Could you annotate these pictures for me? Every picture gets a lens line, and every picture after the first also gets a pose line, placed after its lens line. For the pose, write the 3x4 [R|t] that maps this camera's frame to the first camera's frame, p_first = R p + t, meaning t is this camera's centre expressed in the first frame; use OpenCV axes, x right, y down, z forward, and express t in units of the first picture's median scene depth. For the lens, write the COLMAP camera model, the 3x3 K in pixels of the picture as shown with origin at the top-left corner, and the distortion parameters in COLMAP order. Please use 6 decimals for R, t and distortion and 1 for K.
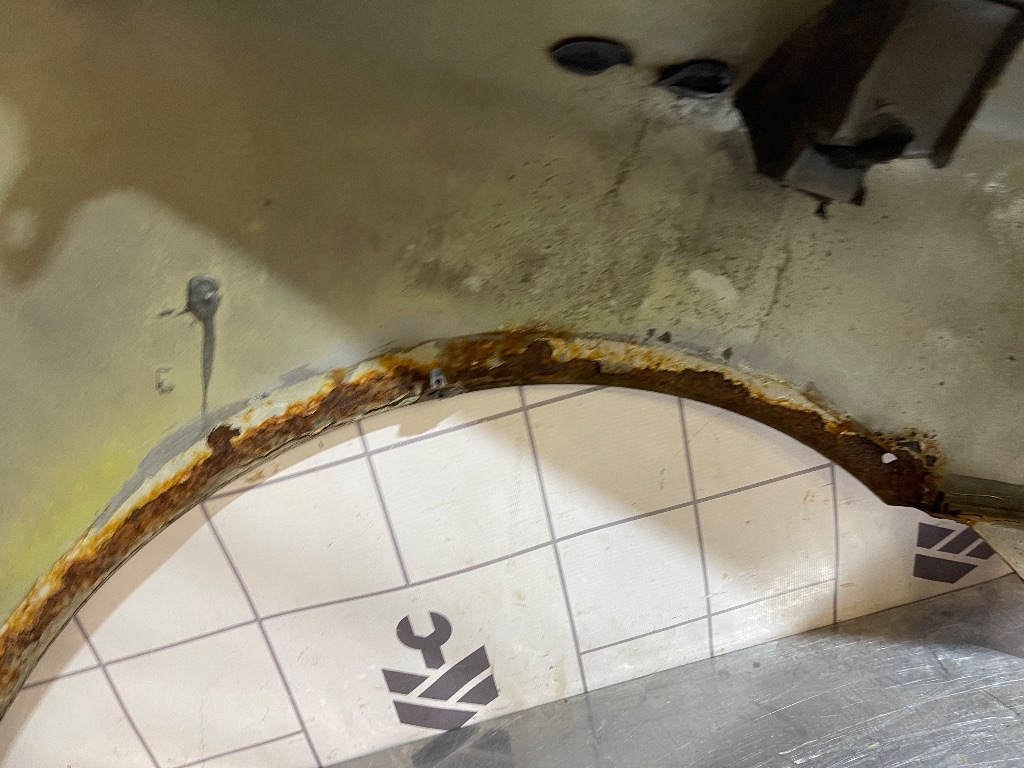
lens RADIAL K [[779.0, 0, 512.0], [0, 779.0, 384.0], [0, 0, 1]] dist [0.069502, -0.095450]
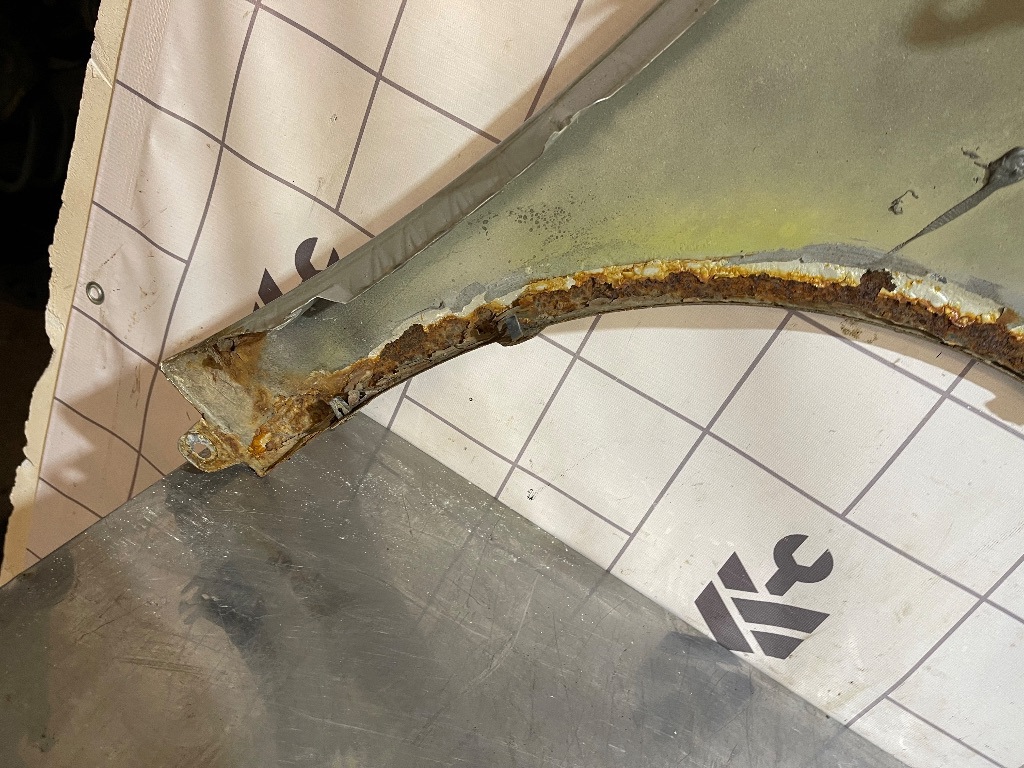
lens RADIAL K [[779.0, 0, 512.0], [0, 779.0, 384.0], [0, 0, 1]] dist [0.069502, -0.095450]
pose [[0.683335, 0.709547, -0.172038, -0.377199], [-0.706150, 0.702168, 0.091168, 0.355533], [0.185488, 0.059186, 0.980863, -0.057084]]
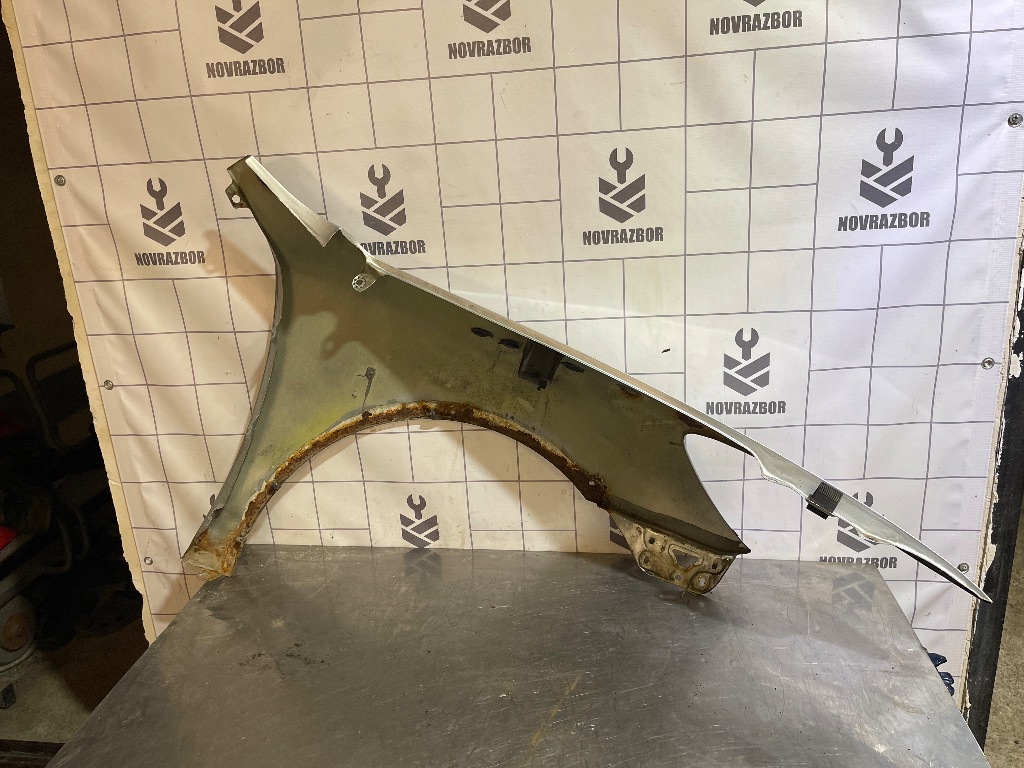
lens RADIAL K [[779.0, 0, 512.0], [0, 779.0, 384.0], [0, 0, 1]] dist [0.069502, -0.095450]
pose [[0.942955, 0.219067, -0.250690, 0.875341], [-0.242797, 0.967717, -0.067621, 0.014706], [0.227783, 0.124630, 0.965703, -1.782398]]
